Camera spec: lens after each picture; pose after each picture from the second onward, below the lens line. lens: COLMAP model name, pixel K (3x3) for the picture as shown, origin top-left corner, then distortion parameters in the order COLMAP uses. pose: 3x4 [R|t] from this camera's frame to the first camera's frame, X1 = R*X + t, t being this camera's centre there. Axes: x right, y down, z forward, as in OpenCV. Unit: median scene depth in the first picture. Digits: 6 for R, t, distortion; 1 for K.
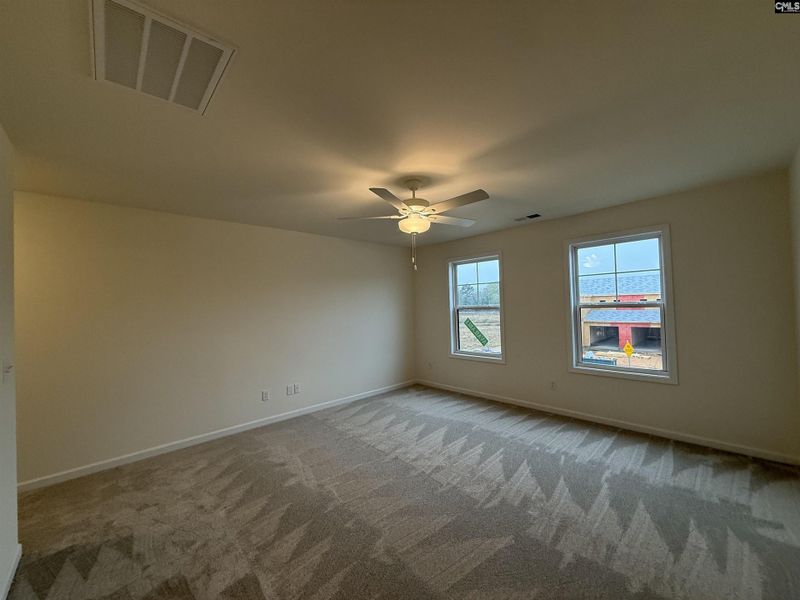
lens RADIAL K [[320.3, 0, 400.0], [0, 320.3, 300.0], [0, 0, 1]] dist [0.000163, -0.000004]
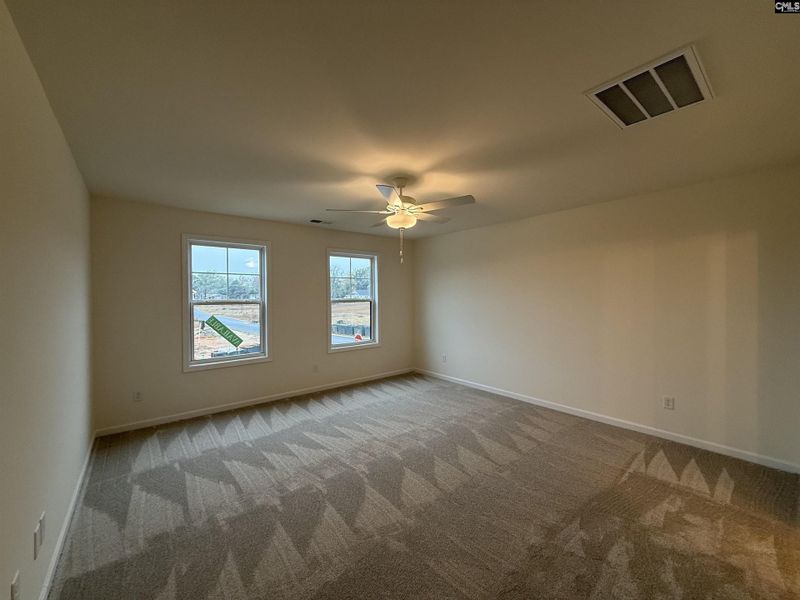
lens RADIAL K [[316.7, 0, 398.4], [0, 316.7, 300.7], [0, 0, 1]] dist [0.000475, -0.000189]
pose [[0.070308, 0.015496, 0.997405, -0.689174], [-0.012004, 0.999820, -0.014688, 0.033164], [-0.997453, -0.010940, 0.070482, 0.641909]]
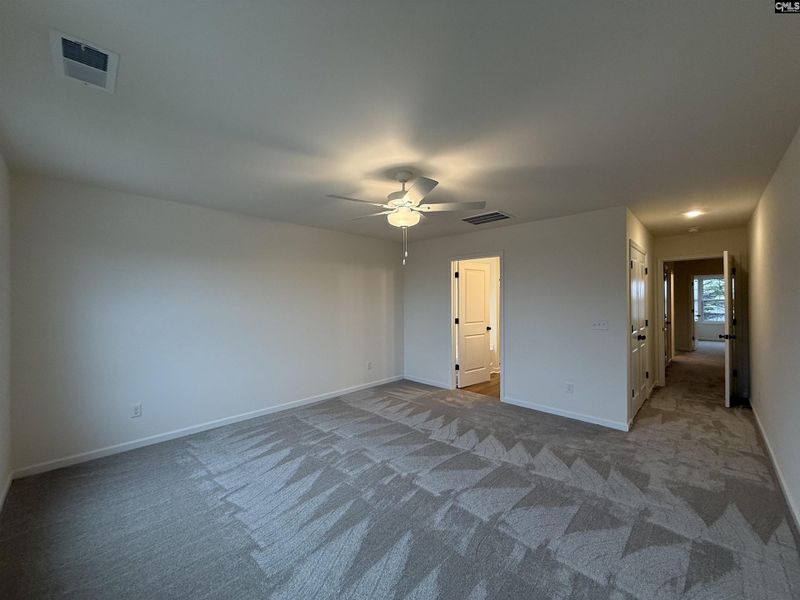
lens RADIAL K [[316.7, 0, 398.4], [0, 316.7, 300.7], [0, 0, 1]] dist [0.000475, -0.000189]
pose [[-0.999045, 0.034393, -0.026939, 0.070591], [0.034818, 0.999274, -0.015489, 0.023680], [0.026387, -0.016412, -0.999517, 1.357575]]
